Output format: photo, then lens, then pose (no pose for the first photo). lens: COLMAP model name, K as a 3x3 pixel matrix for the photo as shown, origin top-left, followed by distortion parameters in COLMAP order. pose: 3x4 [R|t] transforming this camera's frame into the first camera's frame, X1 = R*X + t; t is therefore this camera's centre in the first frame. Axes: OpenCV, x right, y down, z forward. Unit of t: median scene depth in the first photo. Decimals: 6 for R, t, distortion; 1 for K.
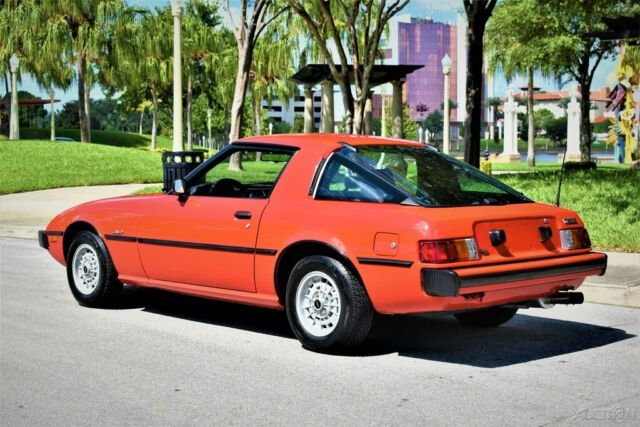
lens RADIAL K [[1110.8, 0, 320.0], [0, 1110.8, 213.5], [0, 0, 1]] dist [0.005209, -0.137960]
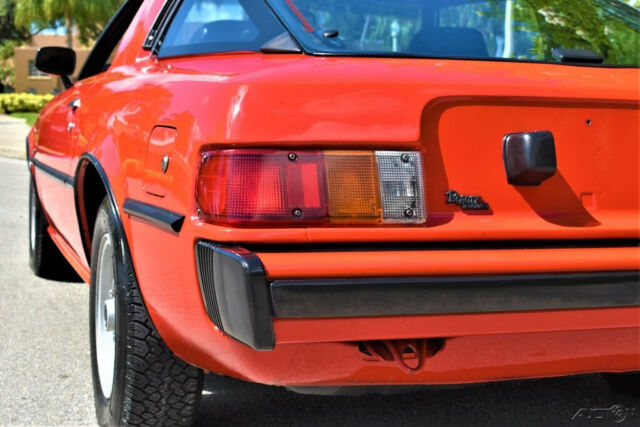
lens RADIAL K [[986.1, 0, 320.0], [0, 986.1, 213.5], [0, 0, 1]] dist [-0.007436, -0.007458]
pose [[0.911211, 0.059565, -0.407611, 0.195365], [-0.048921, 0.998136, 0.036497, 0.026898], [0.409025, -0.013316, 0.912426, 0.662801]]
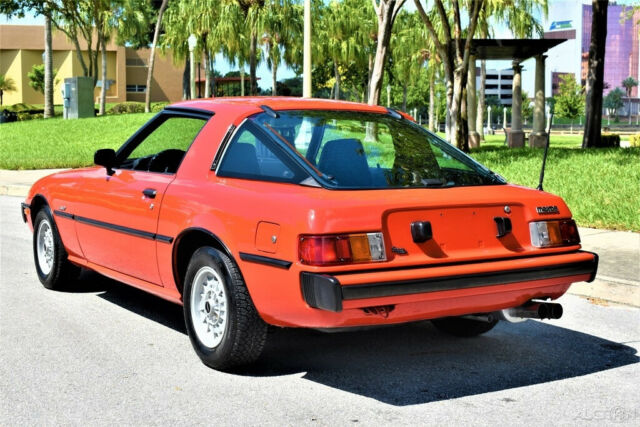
lens RADIAL K [[986.1, 0, 320.0], [0, 986.1, 213.5], [0, 0, 1]] dist [-0.007436, -0.007458]
pose [[0.980572, 0.024462, -0.194630, 0.199891], [-0.017982, 0.999226, 0.034993, -0.011461], [0.195336, -0.030814, 0.980252, 0.299079]]
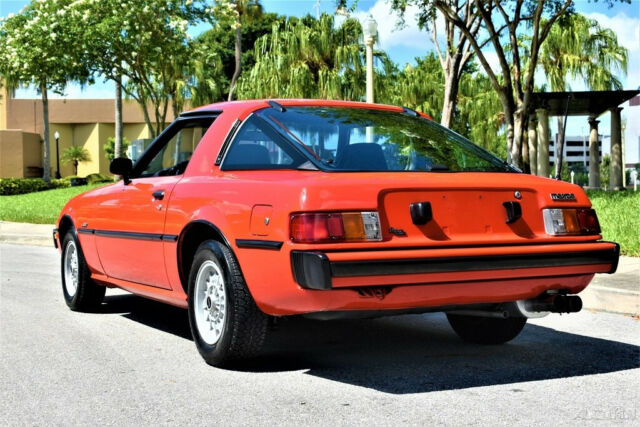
lens RADIAL K [[1007.6, 0, 320.0], [0, 1007.6, 213.5], [0, 0, 1]] dist [-0.002272, 0.023988]
pose [[0.961287, -0.003569, -0.275526, 0.248872], [-0.007735, 0.999173, -0.039926, 0.043941], [0.275441, 0.040512, 0.960464, 0.320043]]
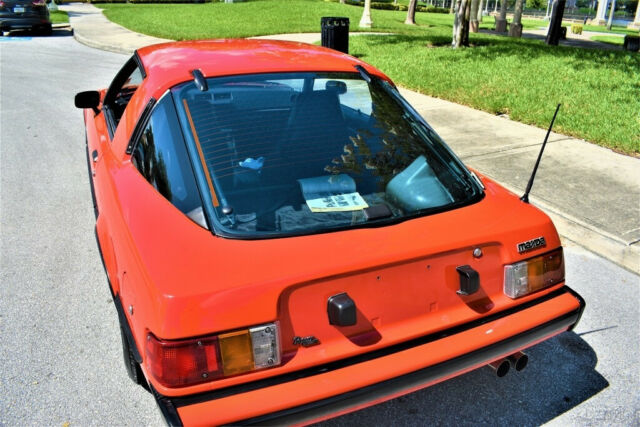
lens RADIAL K [[504.6, 0, 320.0], [0, 504.6, 213.5], [0, 0, 1]] dist [-0.088104, 0.004282]
pose [[0.945035, 0.159895, -0.285207, 0.188267], [-0.053084, 0.935728, 0.348704, -0.091496], [0.322632, -0.314398, 0.892784, 0.722905]]
